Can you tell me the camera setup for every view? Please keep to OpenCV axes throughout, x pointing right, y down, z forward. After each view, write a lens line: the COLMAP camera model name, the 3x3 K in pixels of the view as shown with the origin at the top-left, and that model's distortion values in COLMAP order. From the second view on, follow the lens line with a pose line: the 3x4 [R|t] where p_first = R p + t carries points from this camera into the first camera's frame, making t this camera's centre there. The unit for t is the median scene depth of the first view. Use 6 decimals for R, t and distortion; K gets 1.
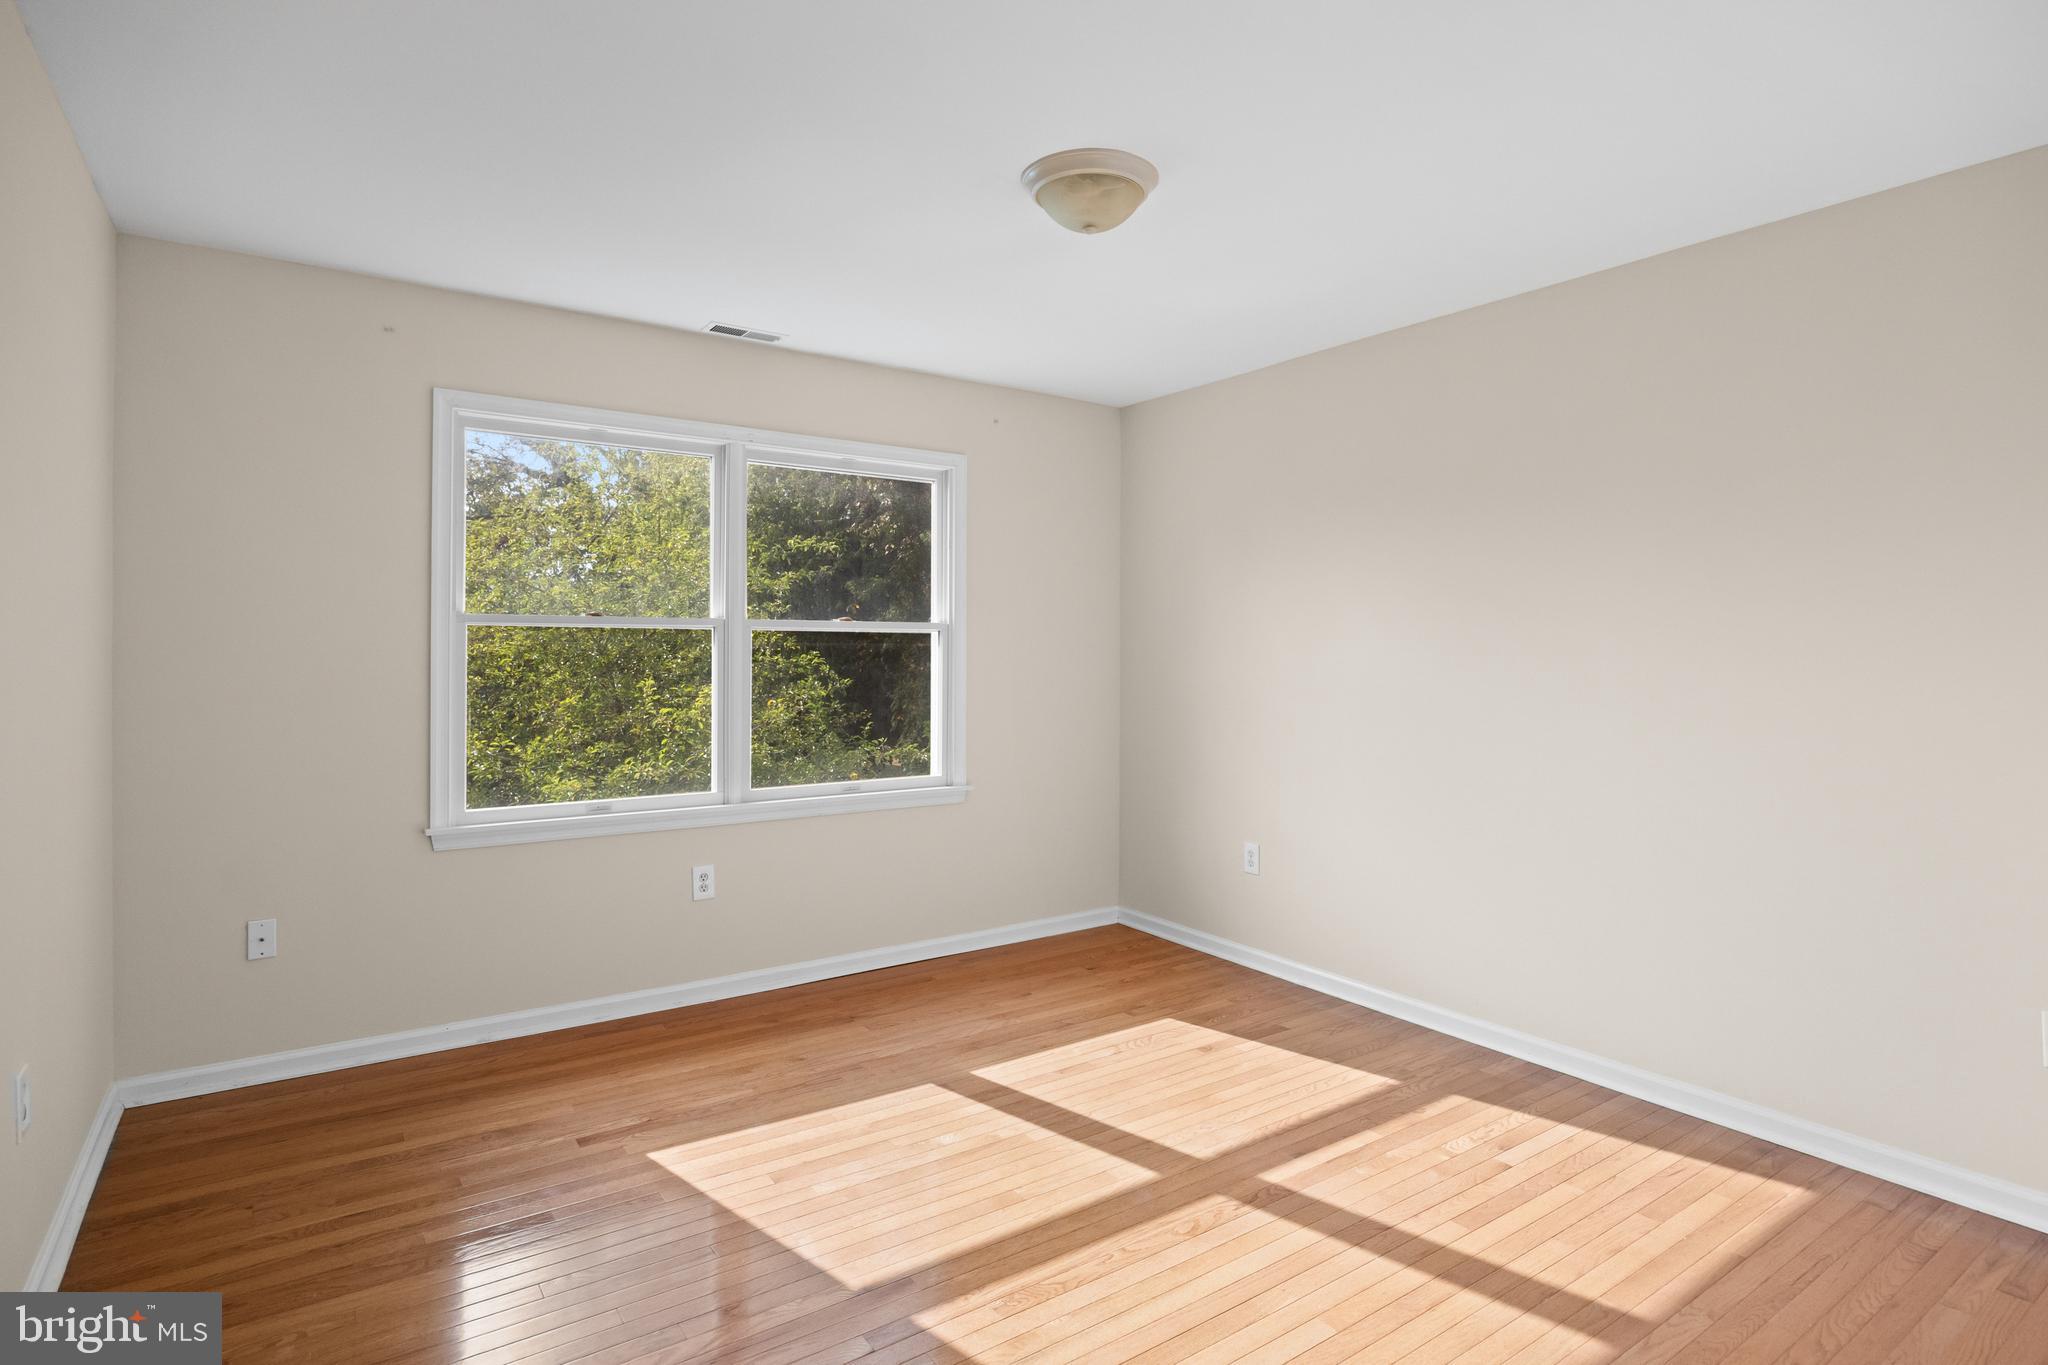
lens RADIAL K [[1057.6, 0, 1032.7], [0, 1057.6, 662.9], [0, 0, 1]] dist [-0.004246, 0.001171]
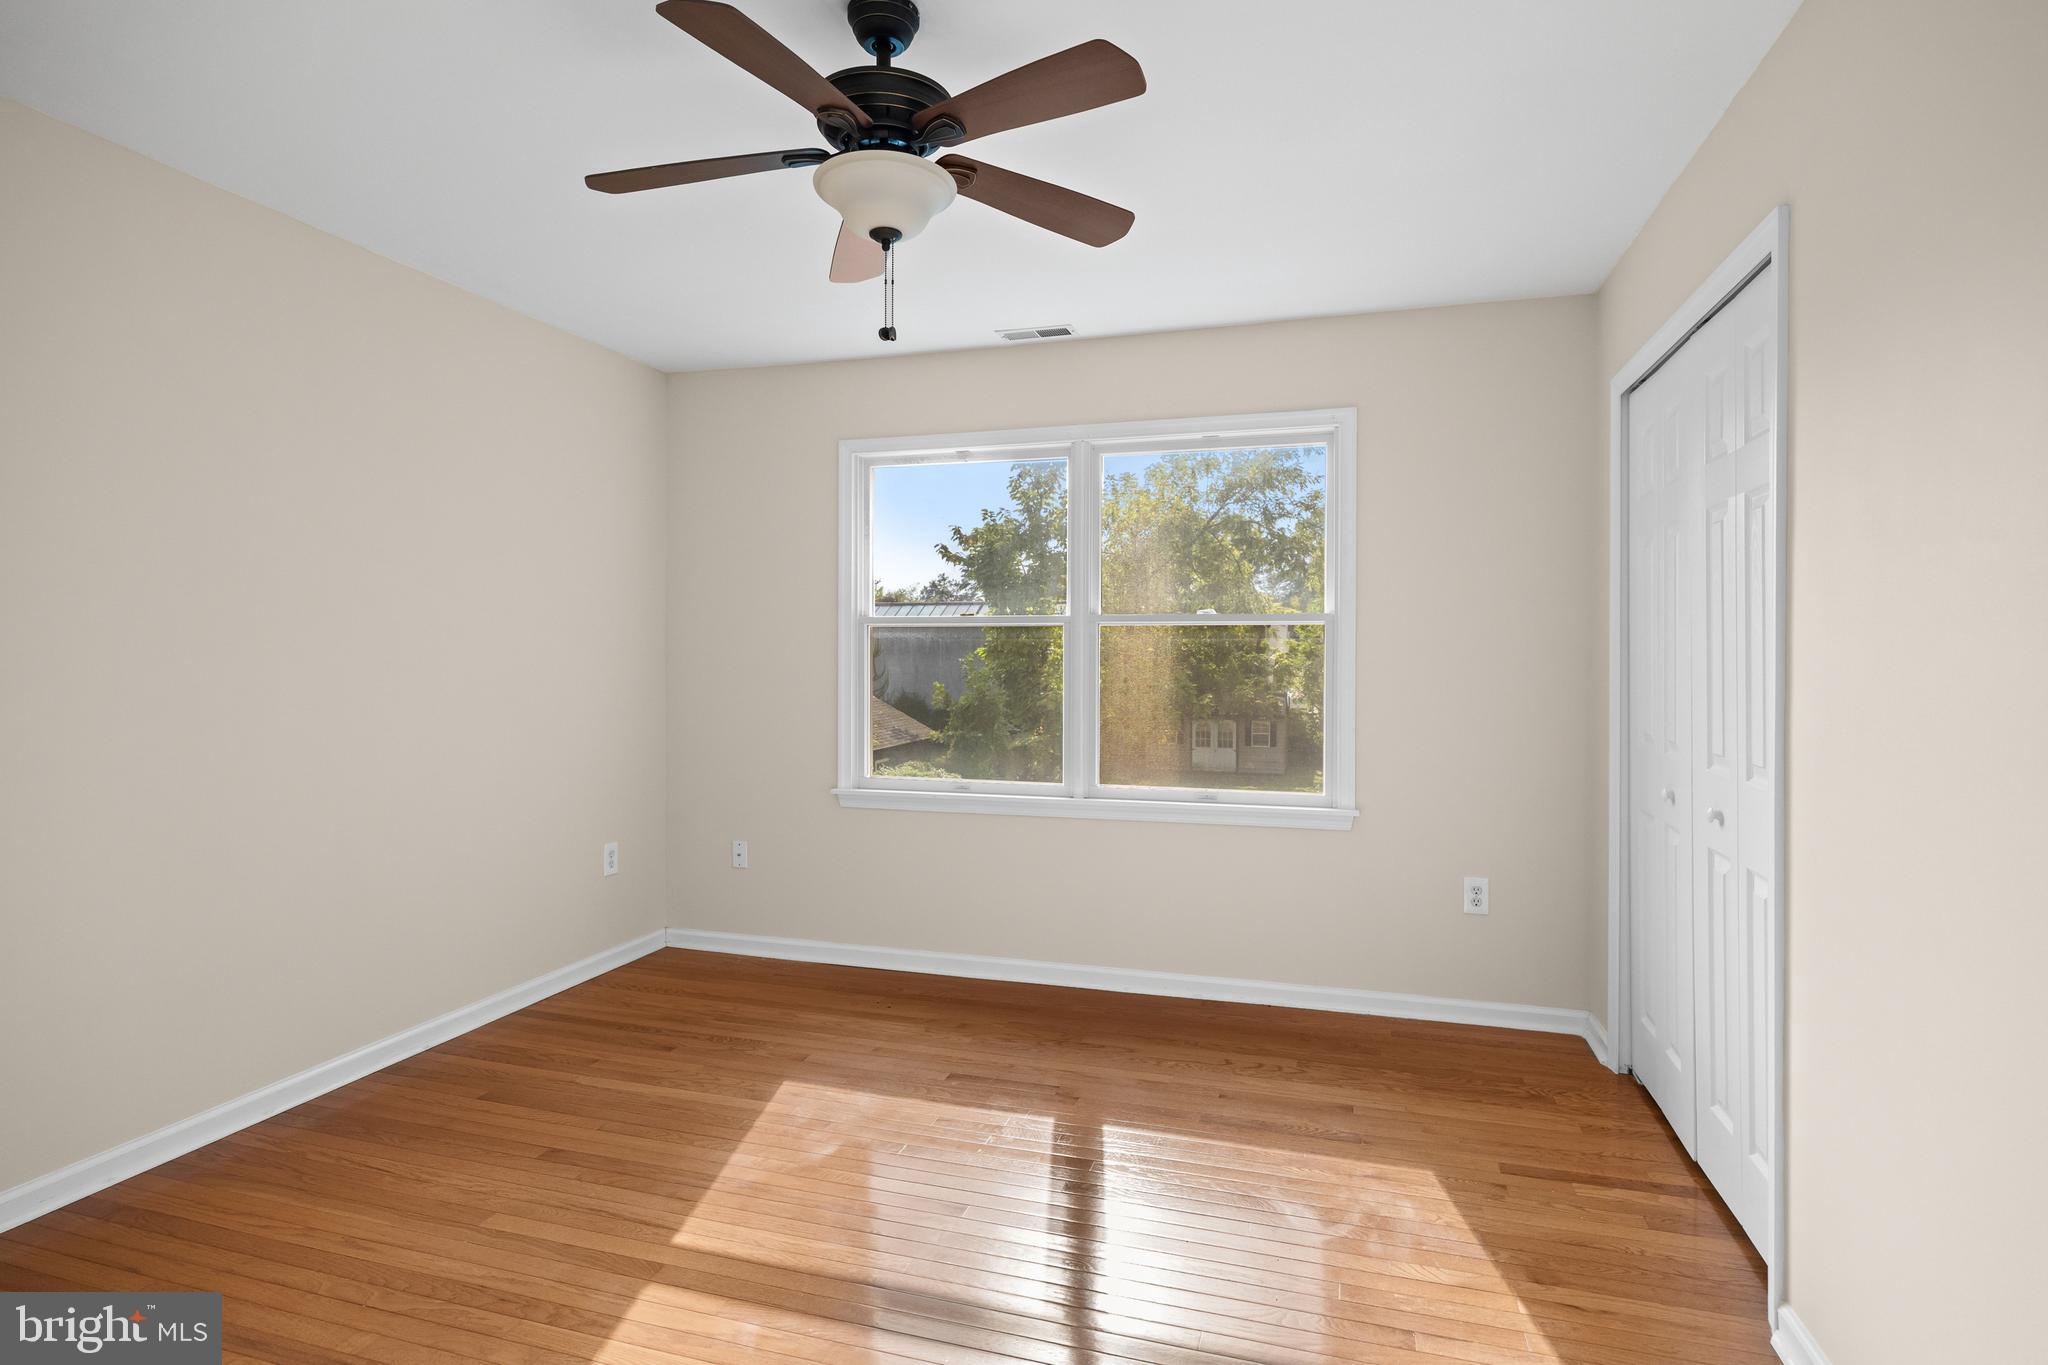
lens RADIAL K [[1057.6, 0, 1032.7], [0, 1057.6, 662.9], [0, 0, 1]] dist [-0.004246, 0.001171]
pose [[0.633241, 0.006193, -0.773930, 0.508882], [-0.004012, 0.999981, 0.004719, -0.000488], [0.773944, 0.000117, 0.633254, 0.350032]]
